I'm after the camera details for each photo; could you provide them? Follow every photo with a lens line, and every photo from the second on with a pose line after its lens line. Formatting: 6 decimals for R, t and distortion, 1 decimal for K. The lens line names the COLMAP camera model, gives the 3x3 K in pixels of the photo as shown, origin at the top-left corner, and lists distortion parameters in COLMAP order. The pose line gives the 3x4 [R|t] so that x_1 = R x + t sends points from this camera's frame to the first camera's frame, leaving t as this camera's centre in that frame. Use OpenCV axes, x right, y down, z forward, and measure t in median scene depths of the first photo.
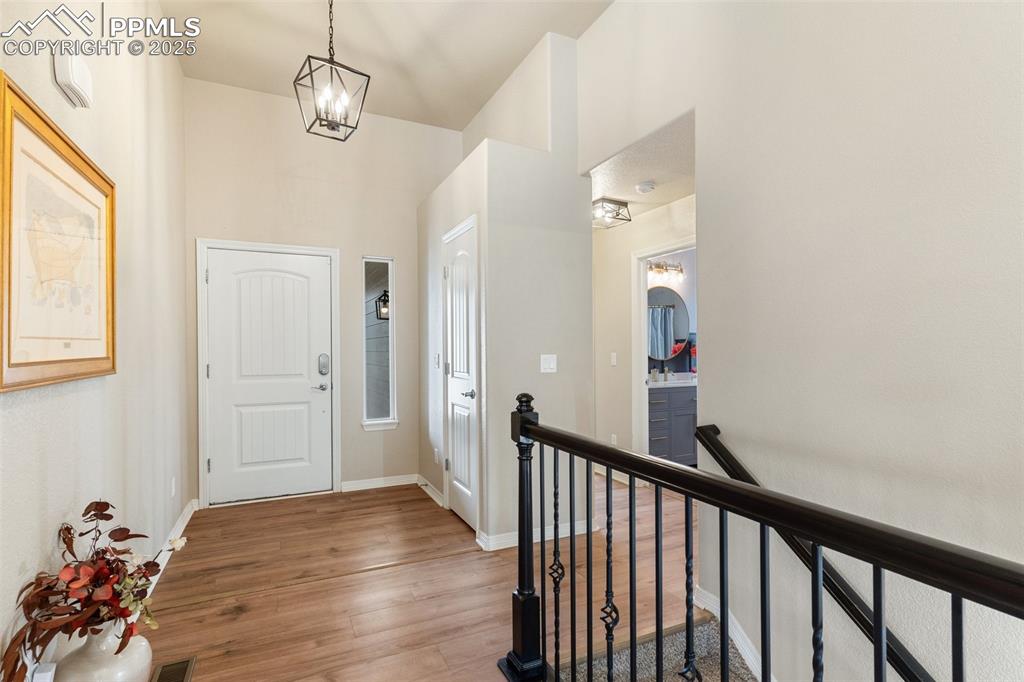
lens RADIAL K [[499.7, 0, 511.5], [0, 499.7, 342.9], [0, 0, 1]] dist [0.003542, -0.001297]
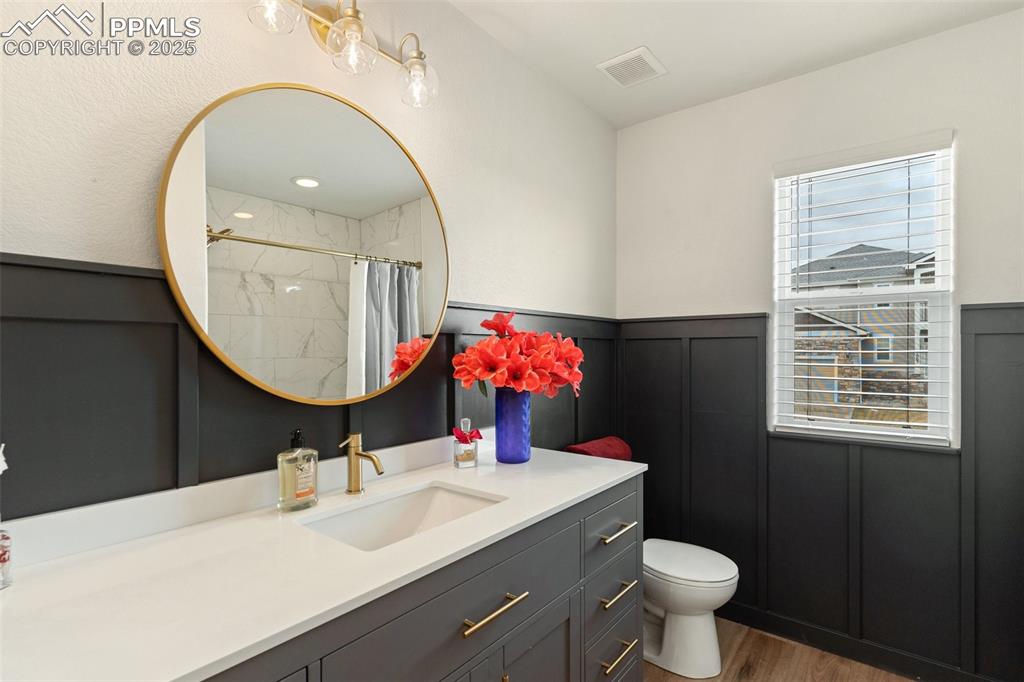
lens RADIAL K [[499.7, 0, 511.3], [0, 499.7, 346.9], [0, 0, 1]] dist [0.003542, -0.001297]
pose [[0.895360, 0.002185, 0.445338, 0.264965], [-0.002510, 0.999997, 0.000140, 0.006748], [-0.445336, -0.001243, 0.895363, 0.740048]]
